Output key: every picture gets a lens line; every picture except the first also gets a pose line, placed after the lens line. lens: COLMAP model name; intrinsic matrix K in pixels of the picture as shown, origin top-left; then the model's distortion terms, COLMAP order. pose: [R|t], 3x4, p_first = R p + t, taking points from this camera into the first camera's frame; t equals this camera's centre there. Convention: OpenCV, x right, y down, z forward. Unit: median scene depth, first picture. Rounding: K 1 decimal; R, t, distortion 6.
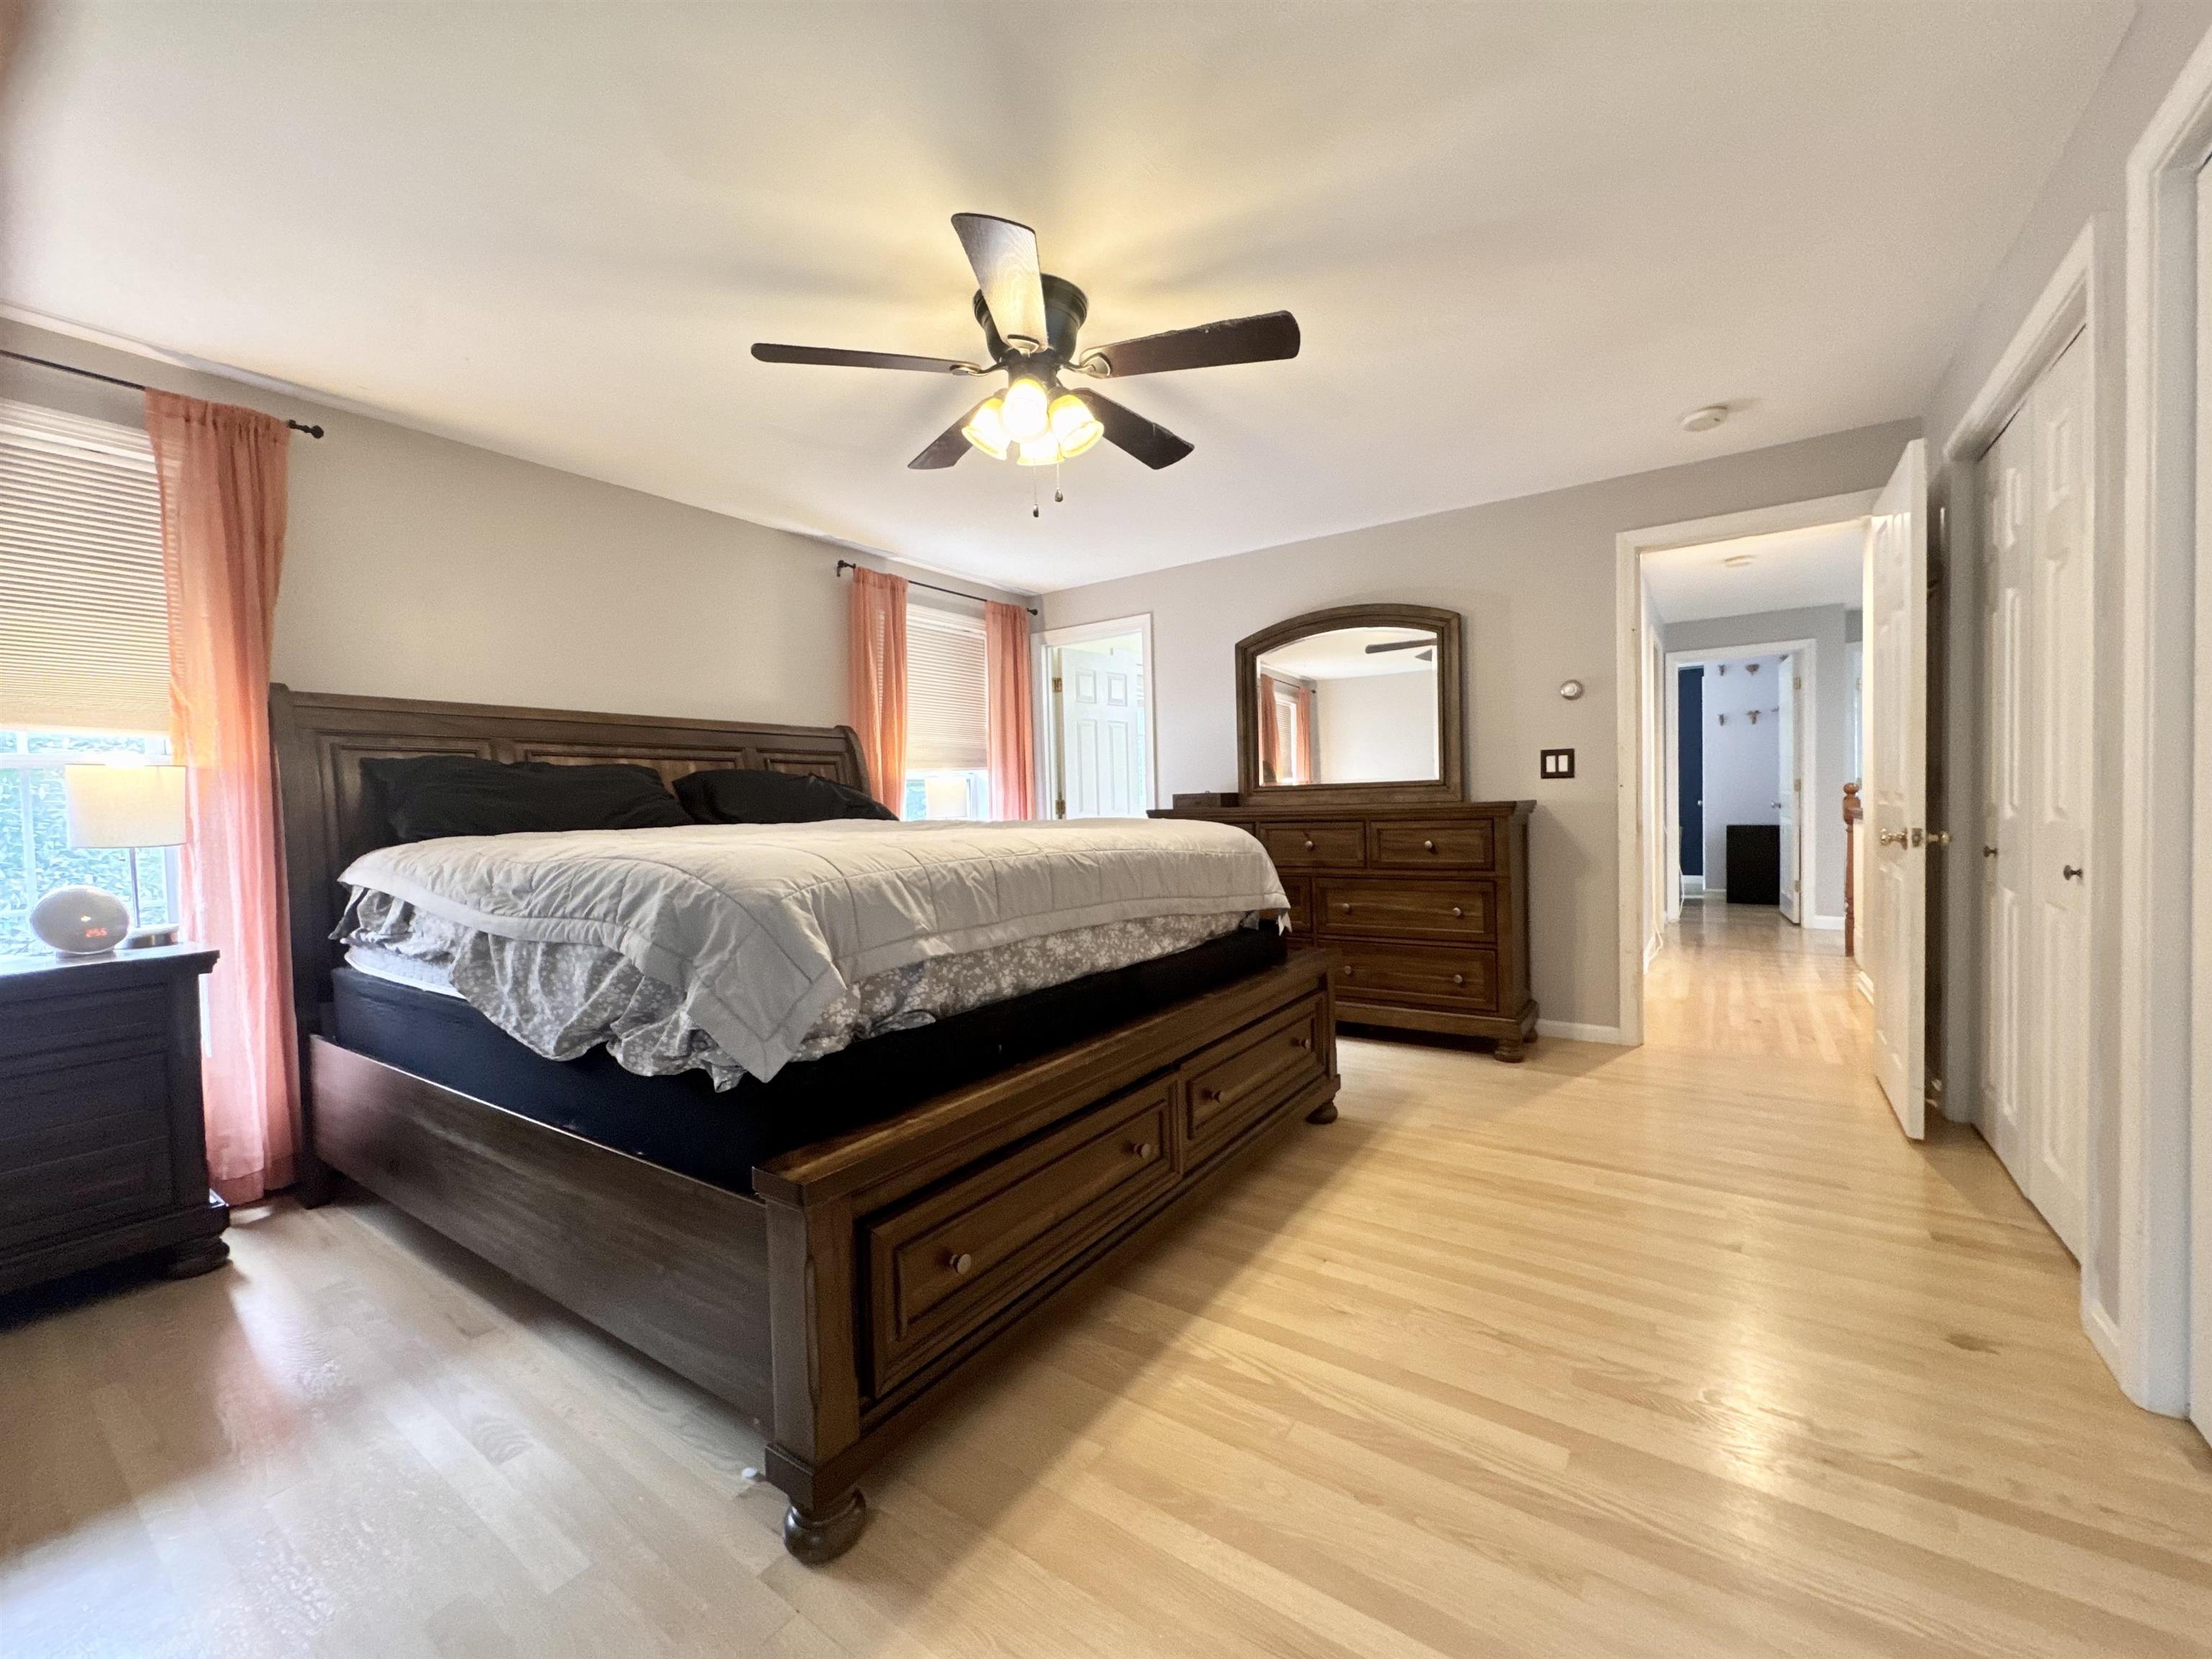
lens RADIAL K [[885.5, 0, 1106.0], [0, 885.5, 829.5], [0, 0, 1]] dist [-0.001483, 0.000007]
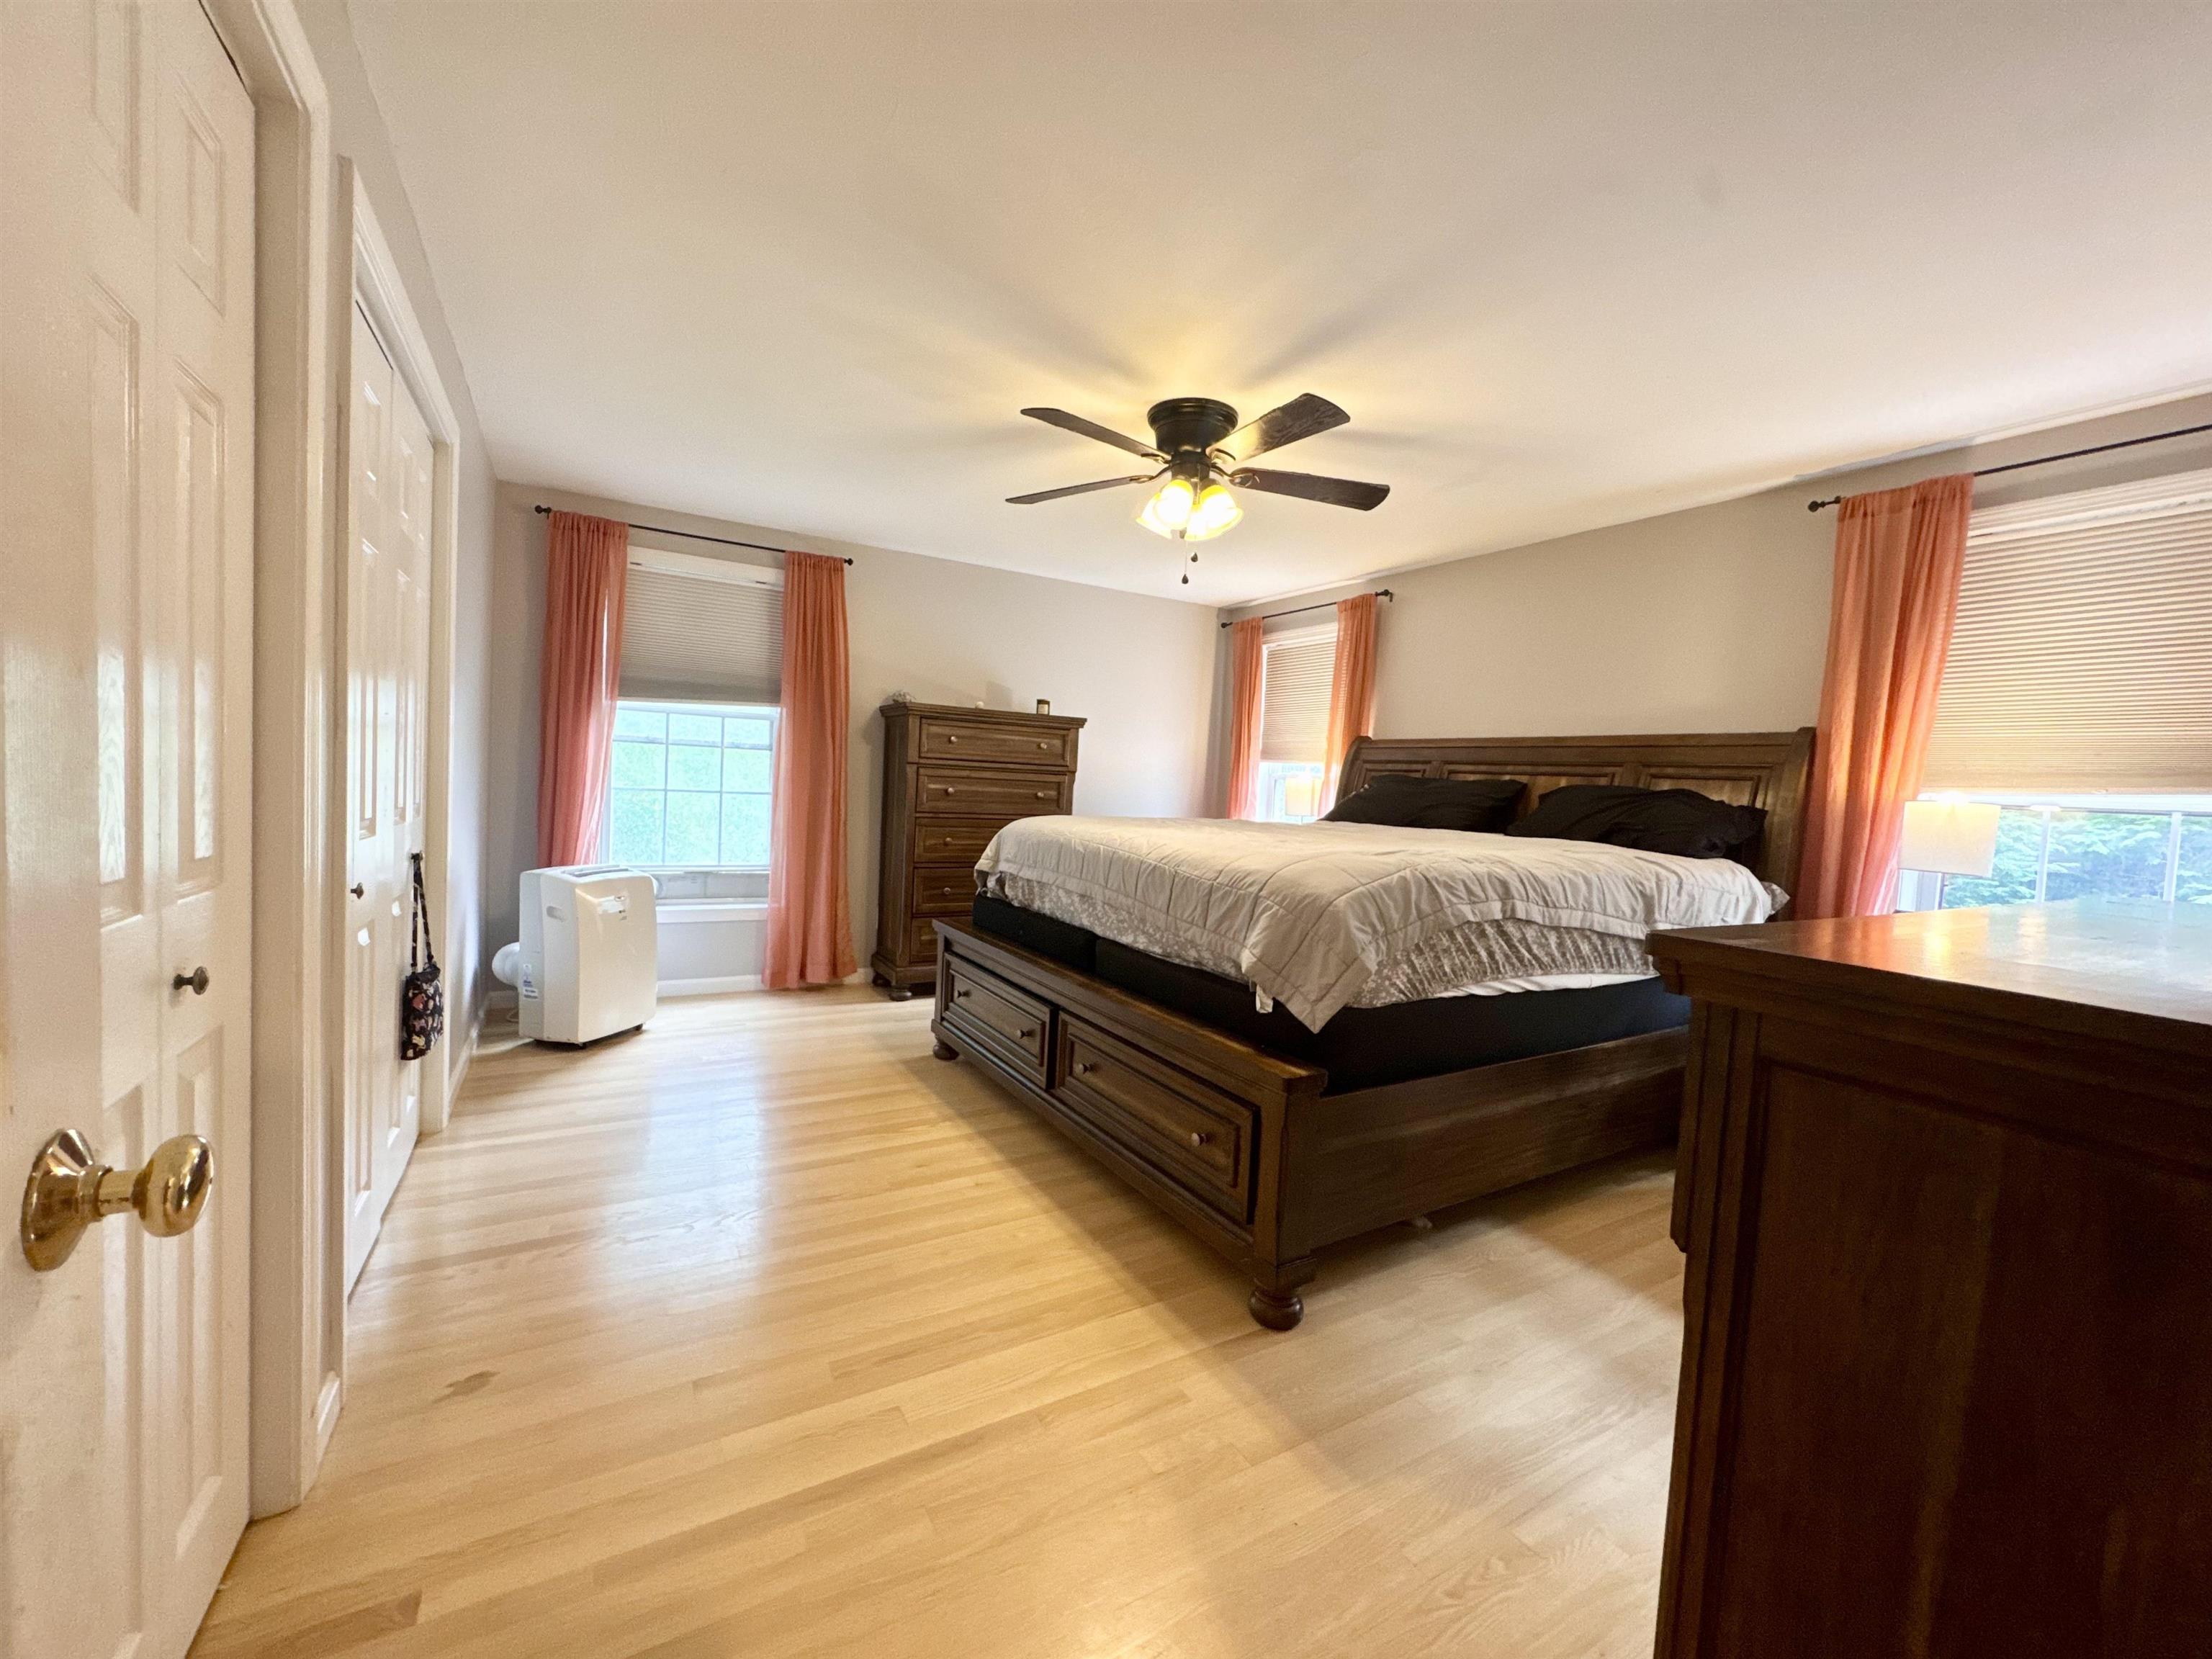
lens RADIAL K [[885.5, 0, 1106.0], [0, 885.5, 829.5], [0, 0, 1]] dist [-0.001483, 0.000007]
pose [[-0.413836, 0.051940, -0.908869, 1.095982], [-0.066594, 0.993969, 0.087126, -0.104691], [0.907912, 0.096581, -0.407881, 1.402298]]
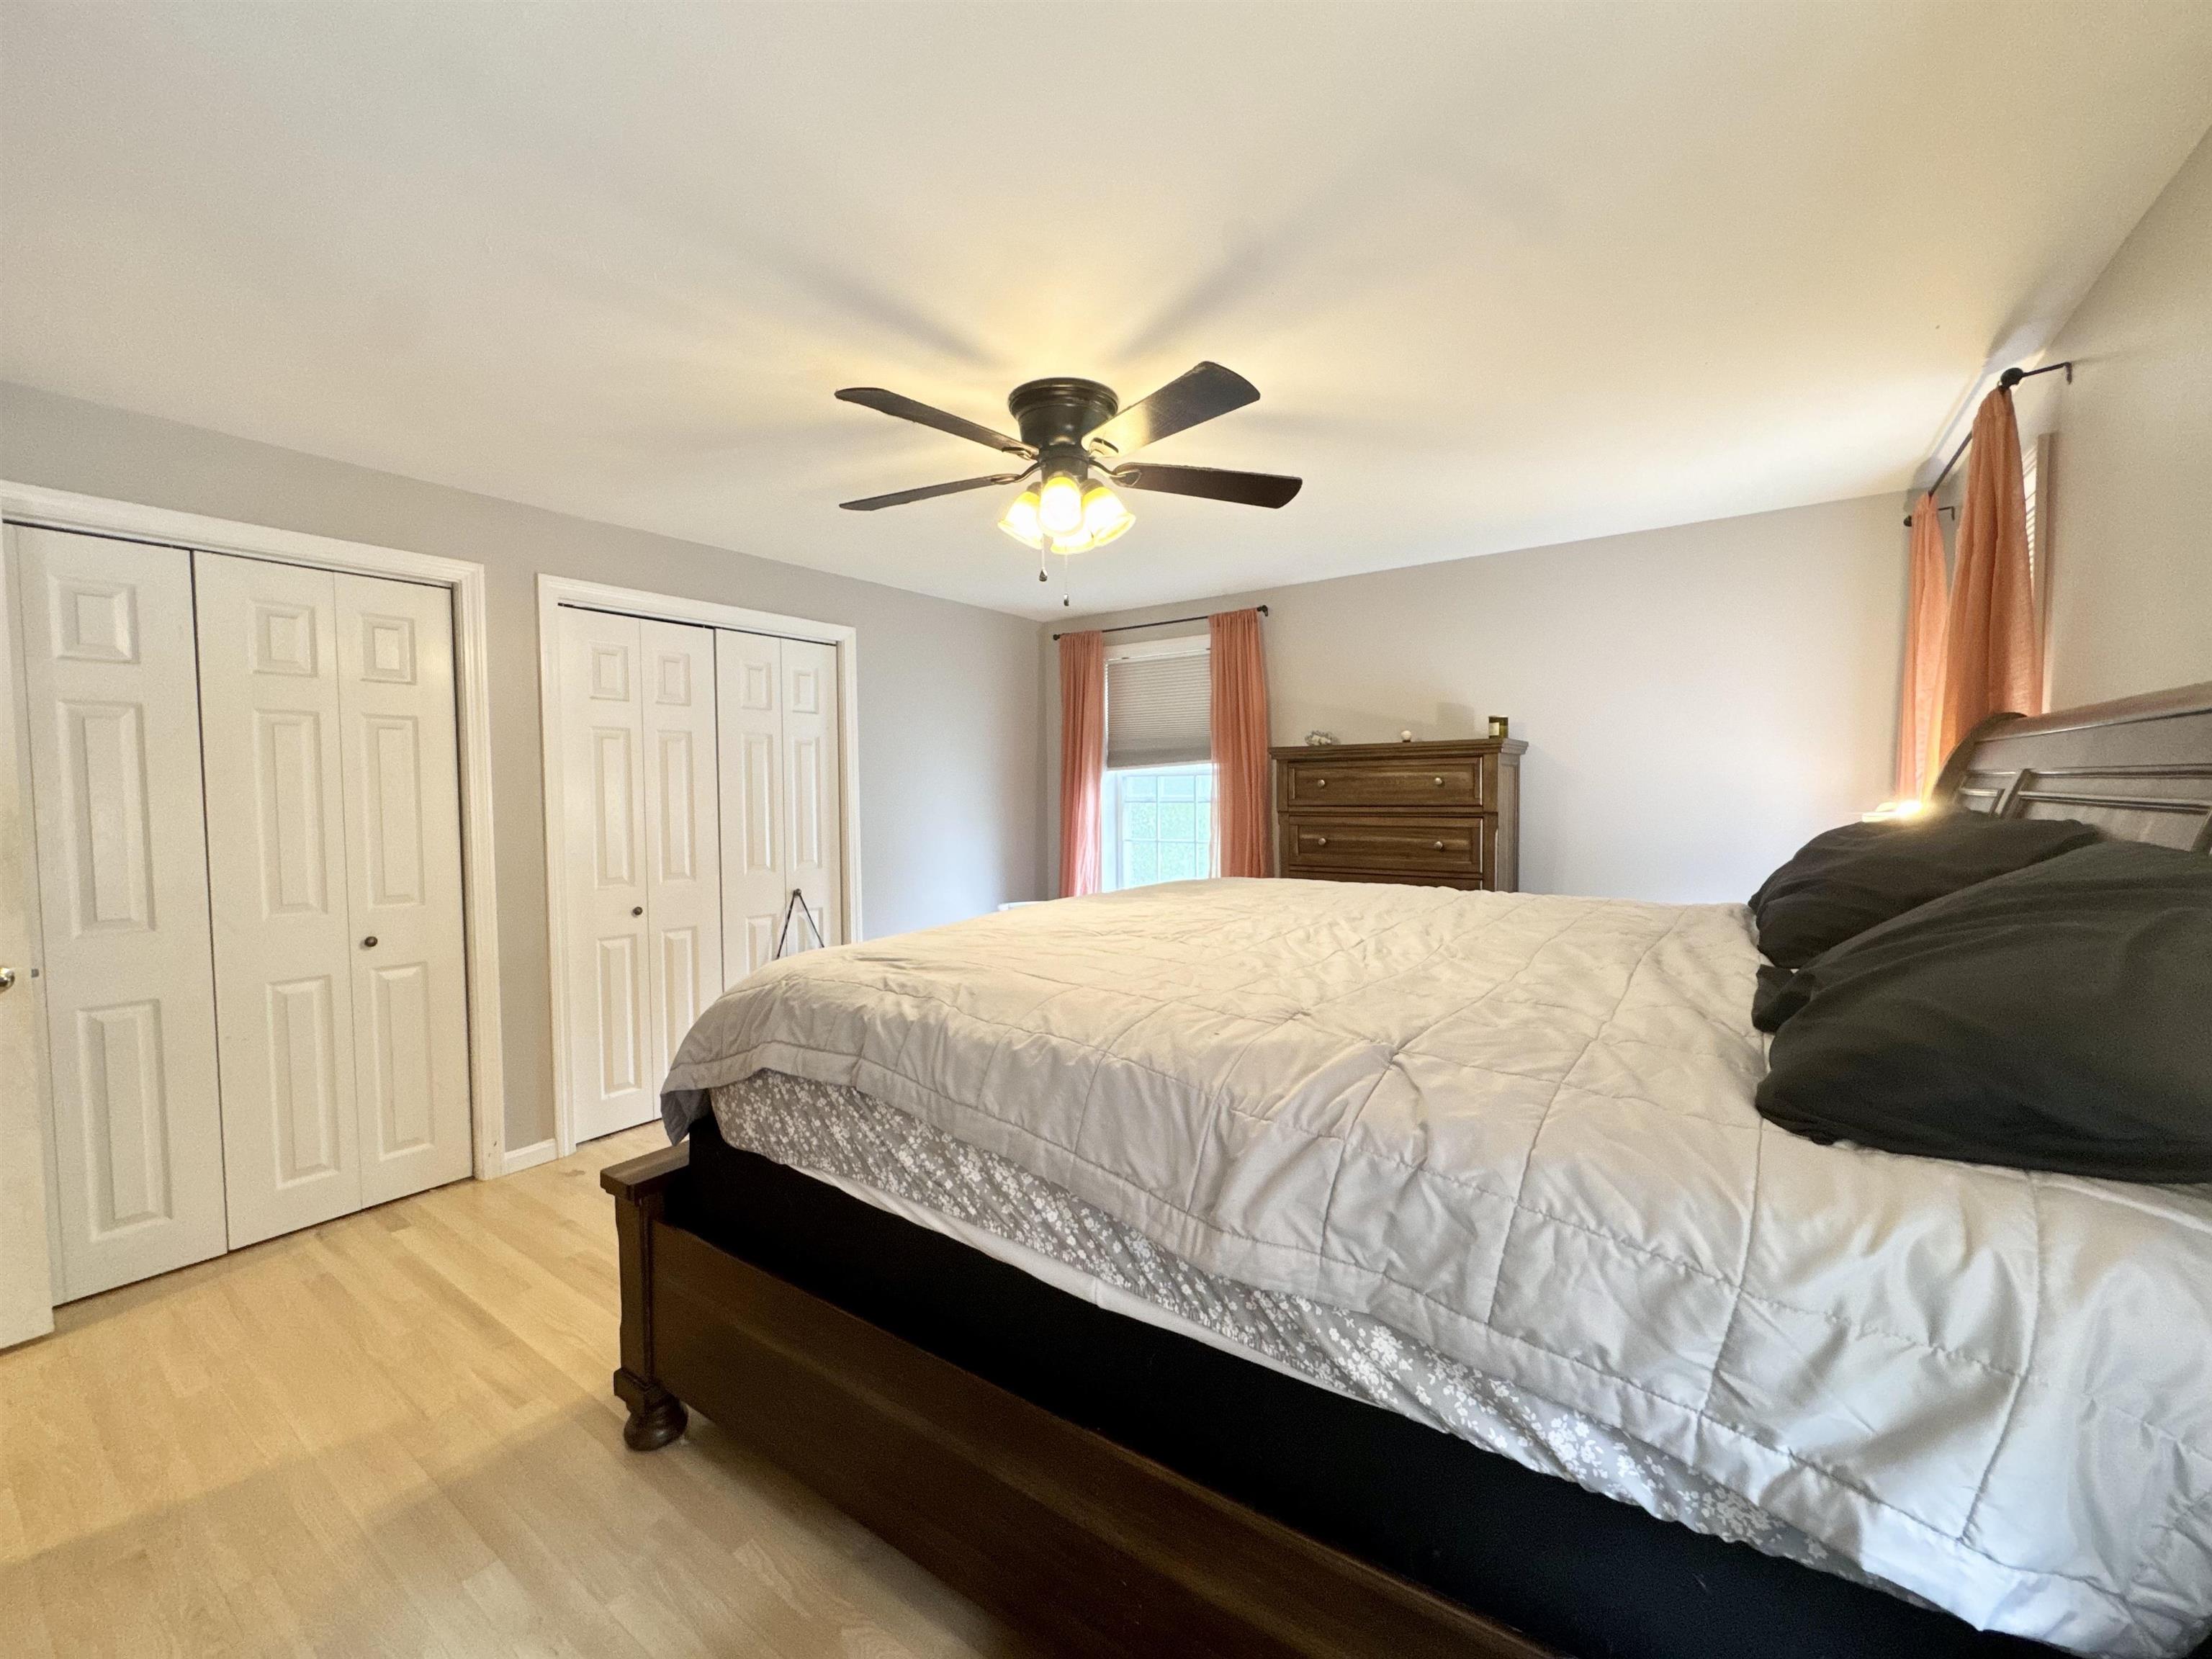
lens RADIAL K [[885.5, 0, 1106.0], [0, 885.5, 829.5], [0, 0, 1]] dist [-0.001483, 0.000007]
pose [[-0.999325, 0.035740, 0.008505, -0.113350], [0.036273, 0.996595, 0.074046, -0.160167], [-0.005830, 0.074305, -0.997219, 1.978747]]
